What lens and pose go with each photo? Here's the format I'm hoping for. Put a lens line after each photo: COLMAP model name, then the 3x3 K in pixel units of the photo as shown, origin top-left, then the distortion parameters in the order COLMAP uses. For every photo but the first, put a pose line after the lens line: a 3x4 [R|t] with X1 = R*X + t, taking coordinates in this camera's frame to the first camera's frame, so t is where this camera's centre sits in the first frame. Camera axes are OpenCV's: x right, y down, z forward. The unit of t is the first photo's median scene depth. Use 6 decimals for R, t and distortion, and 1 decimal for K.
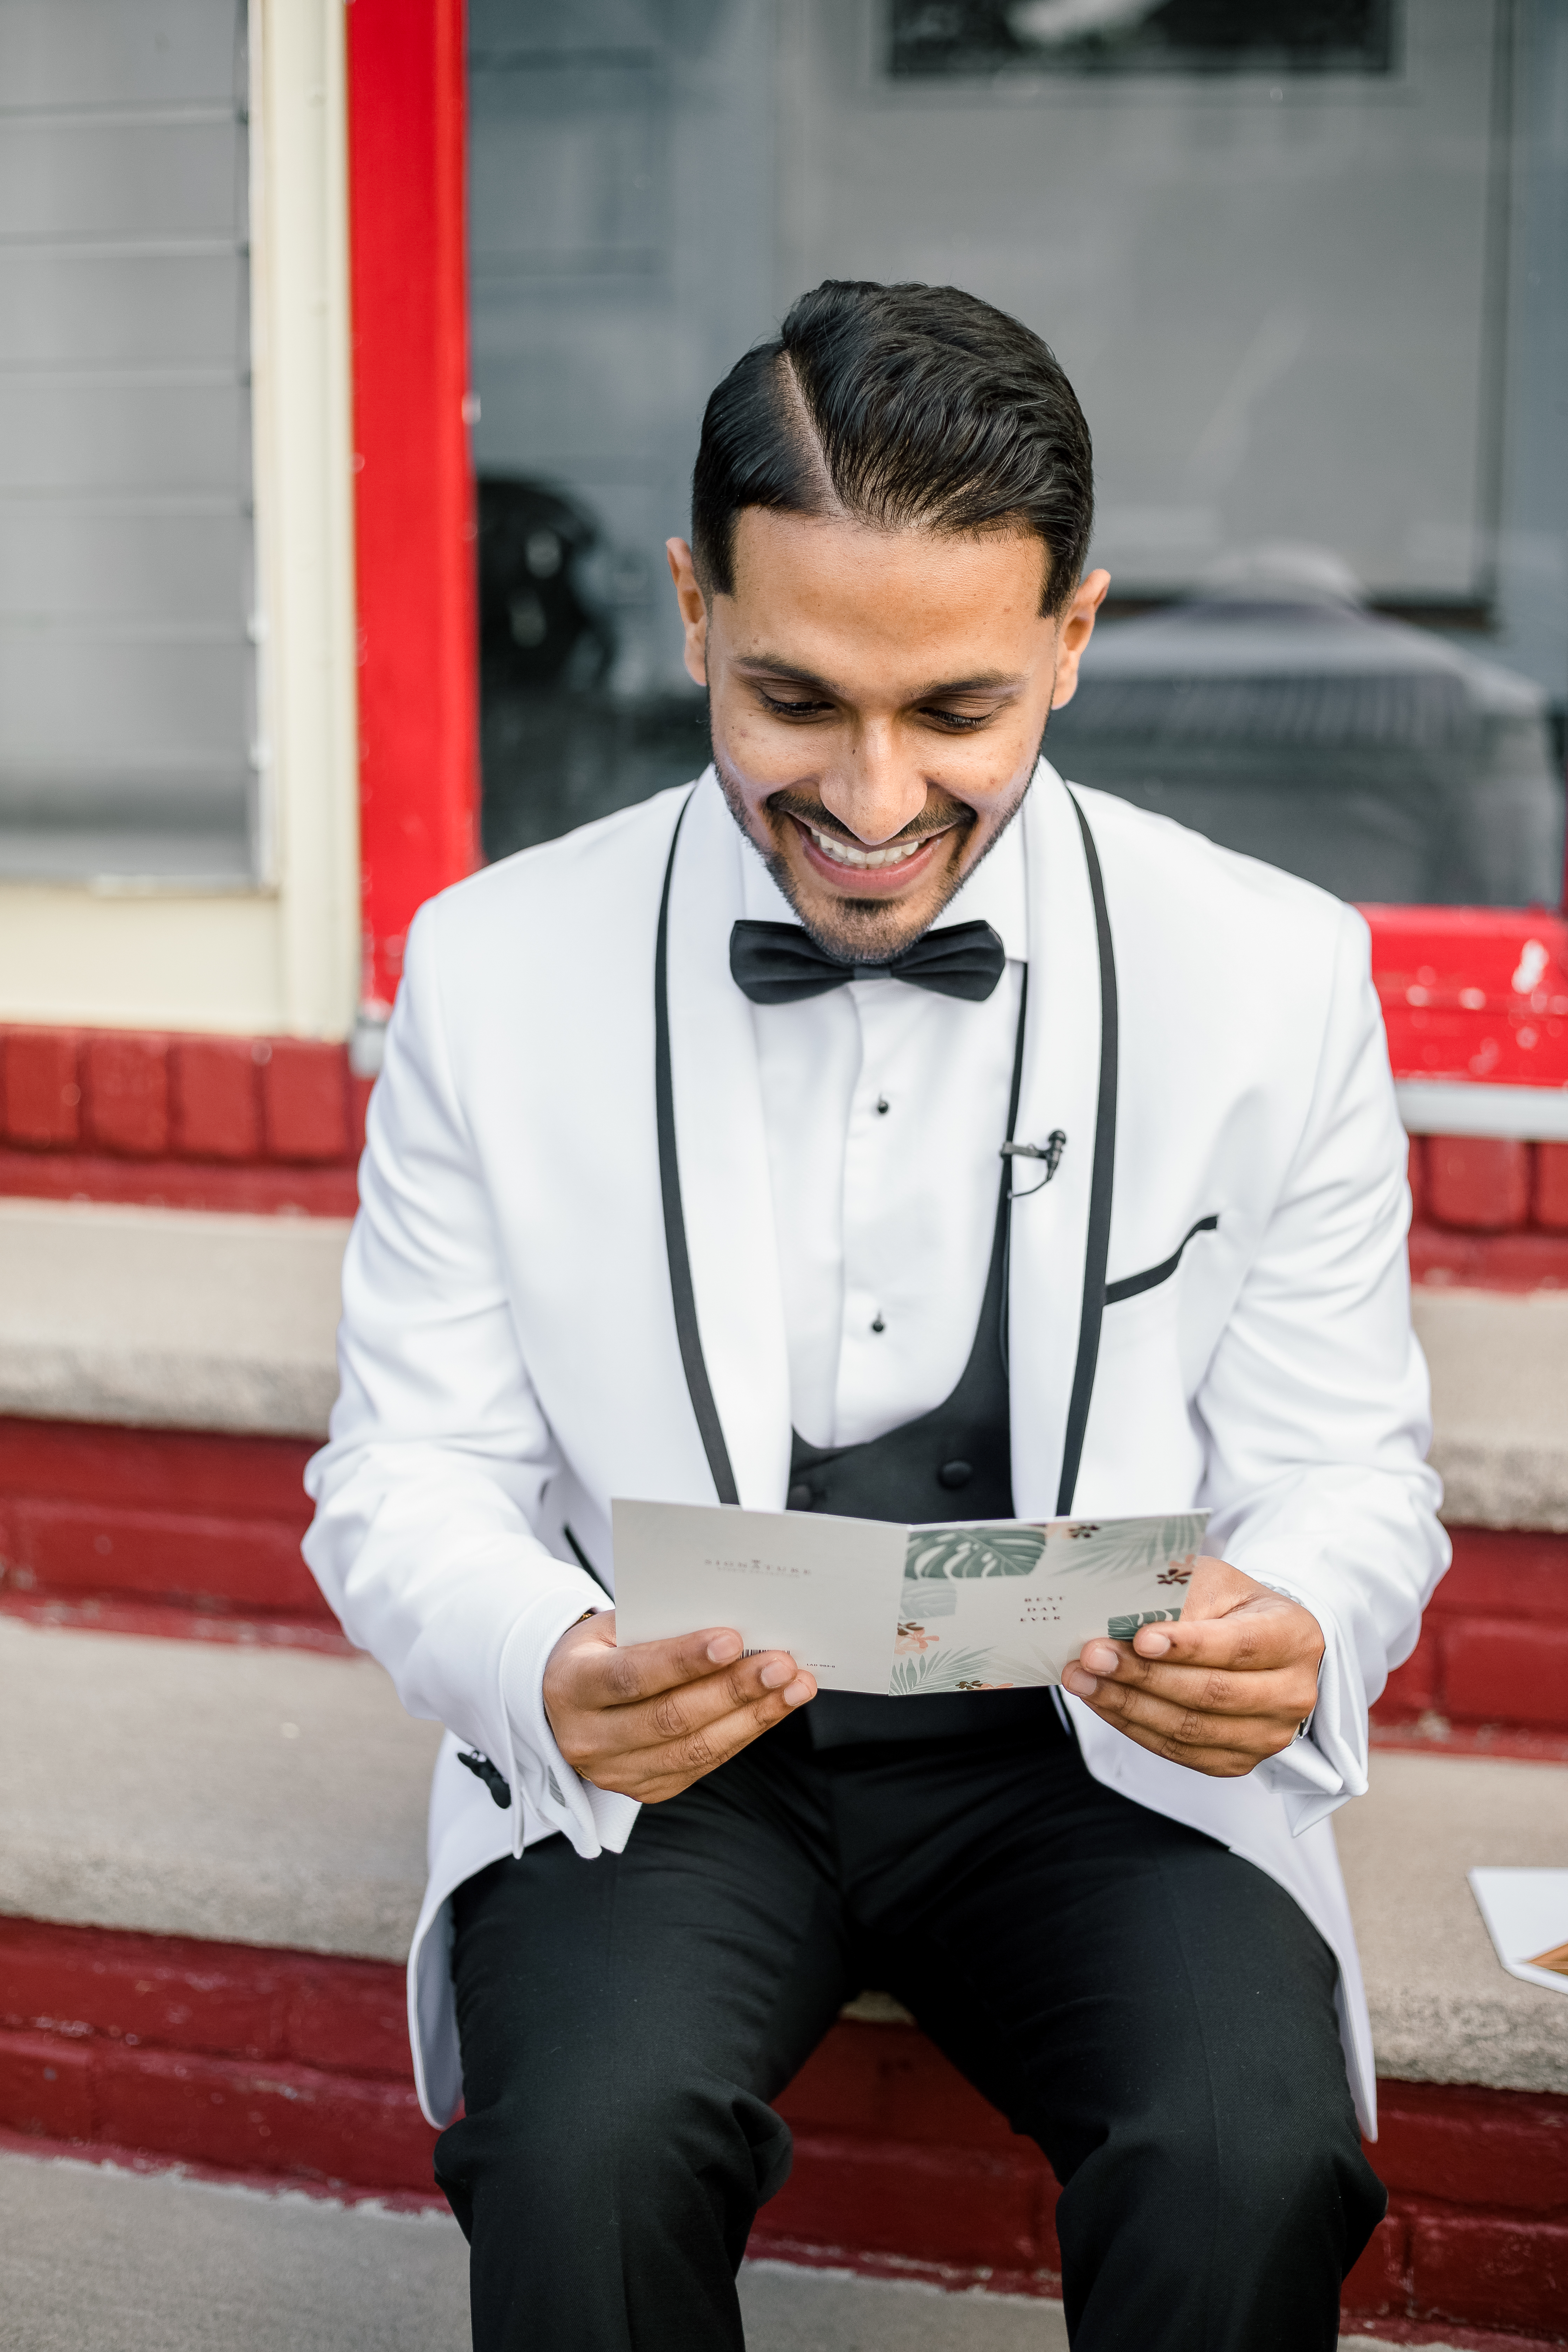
lens RADIAL K [[3416.6, 0, 795.7], [0, 3416.6, 1171.7], [0, 0, 1]] dist [-0.069170, 0.000000]
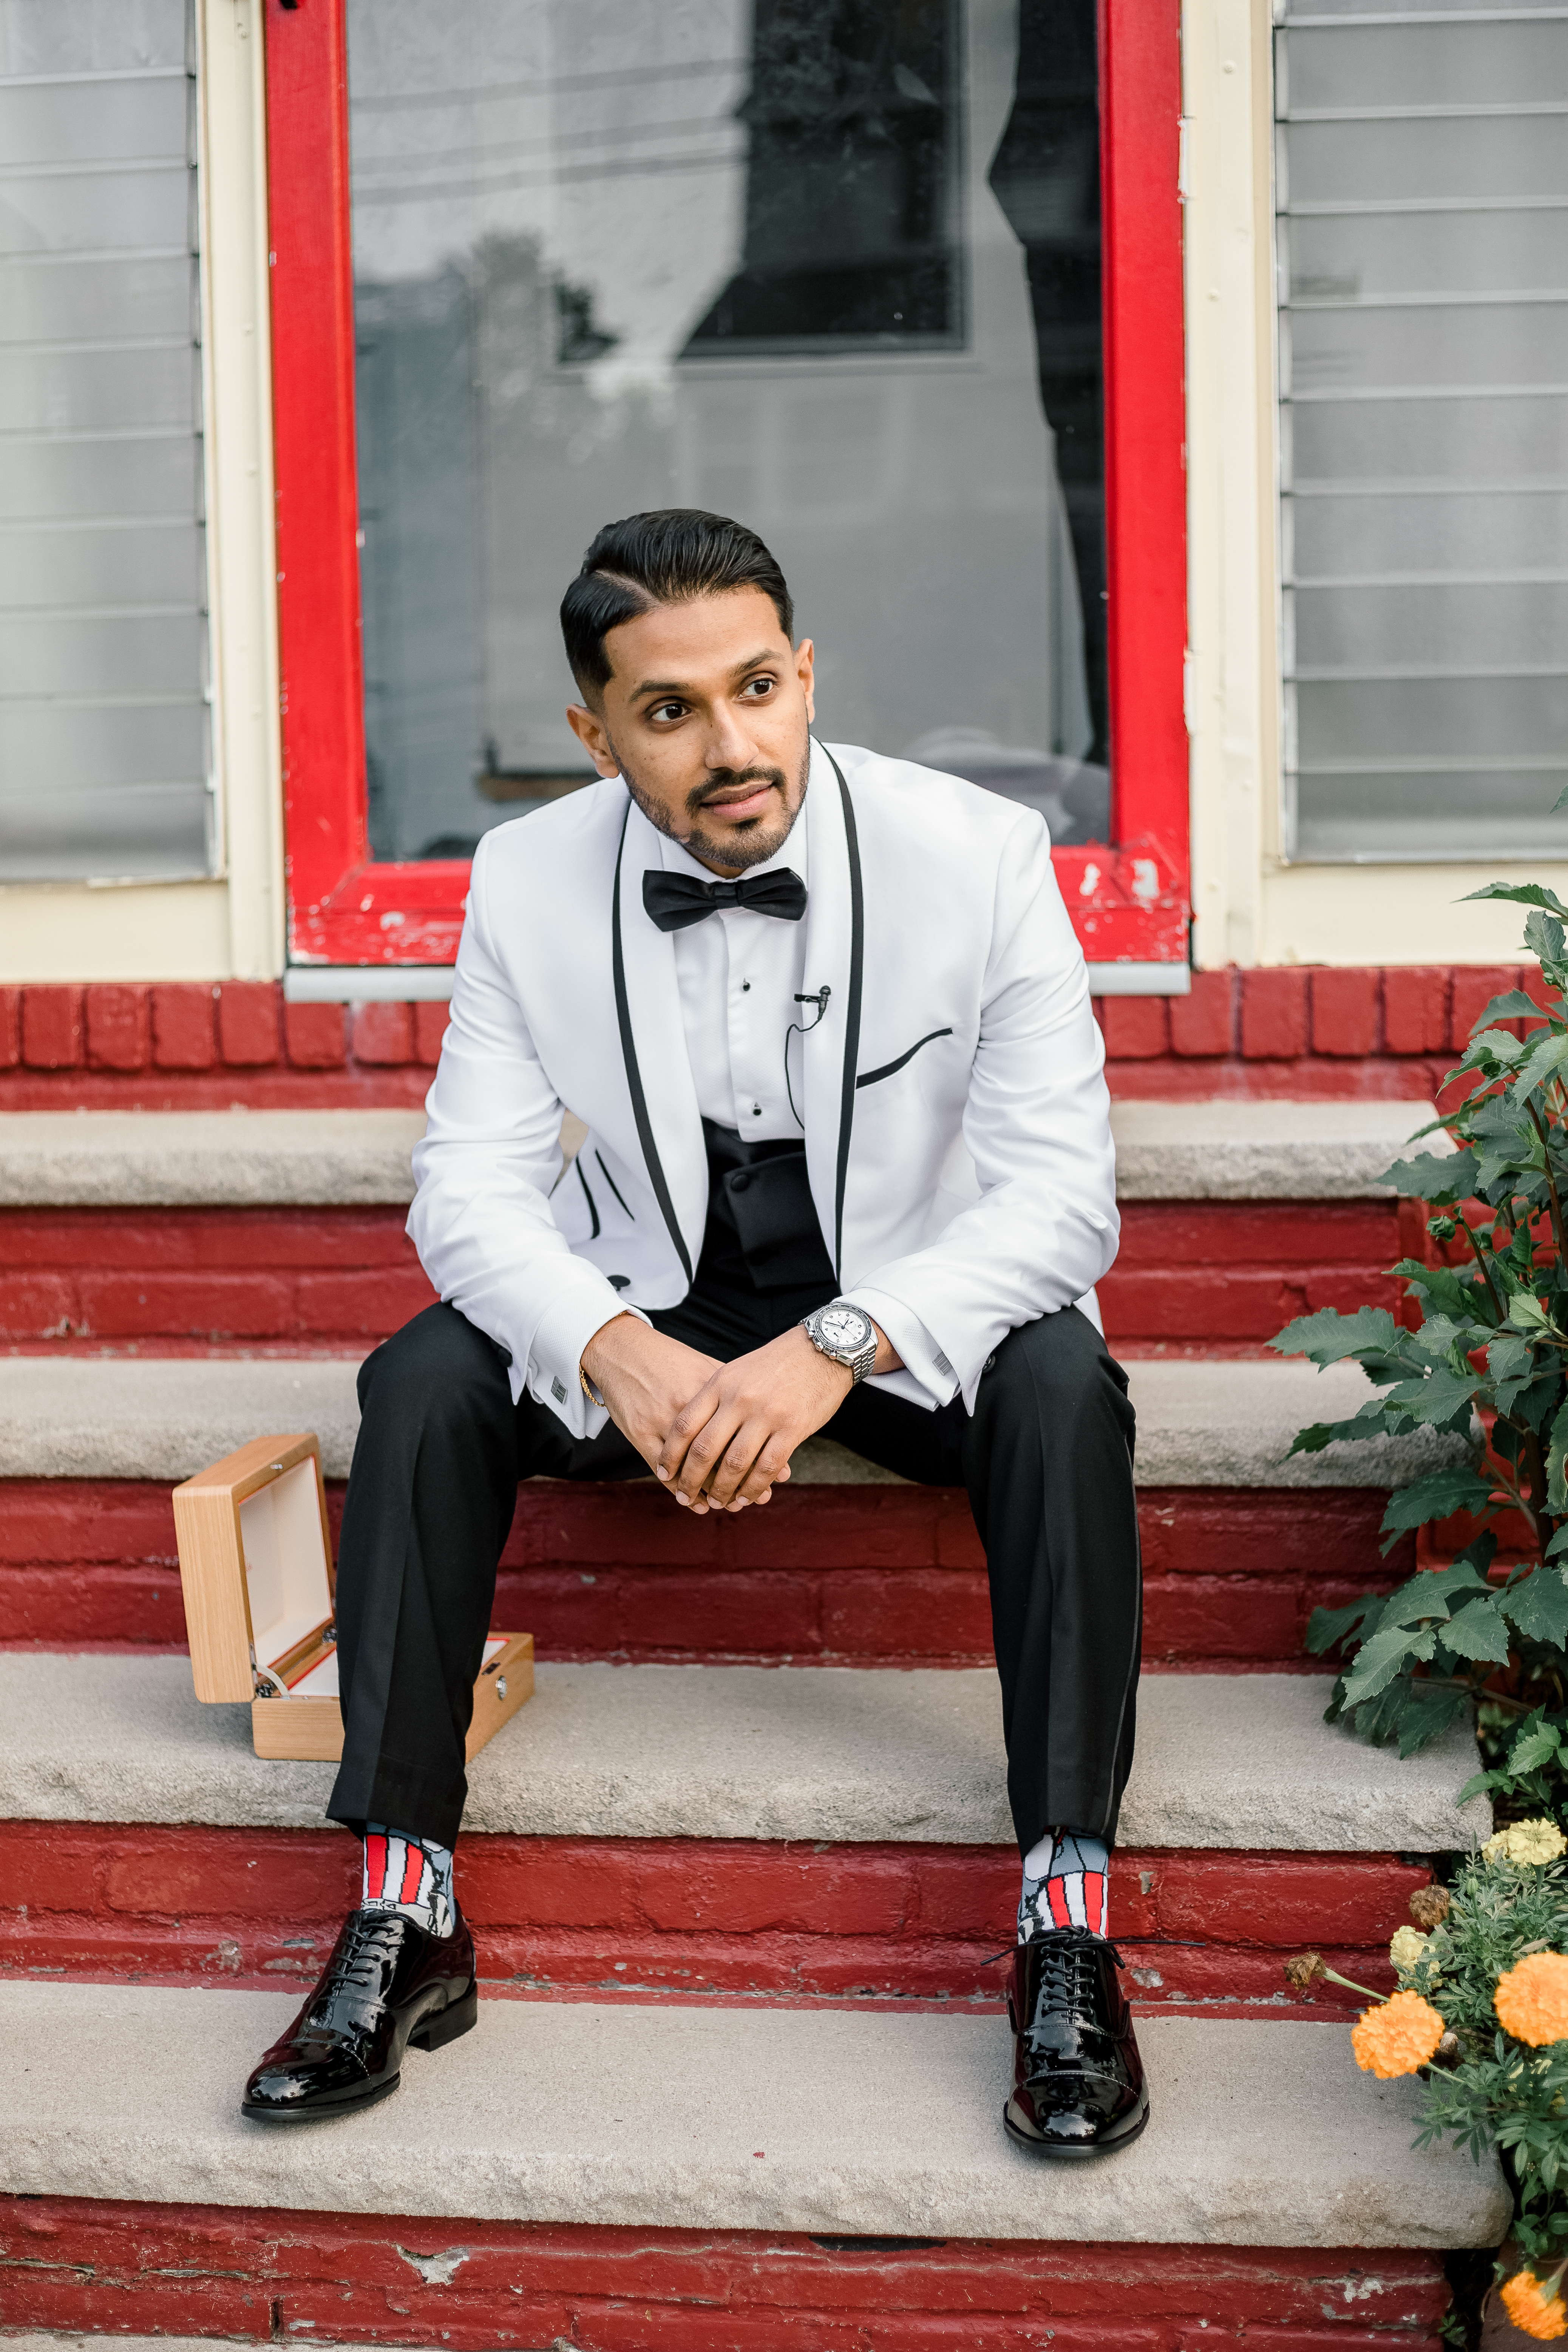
lens RADIAL K [[3416.7, 0, 781.2], [0, 3416.7, 1178.5], [0, 0, 1]] dist [-0.069170, 0.000000]
pose [[0.993021, -0.035675, 0.112415, -0.091700], [0.046538, 0.994337, -0.095546, 0.202979], [-0.108370, 0.100111, 0.989057, -0.451933]]
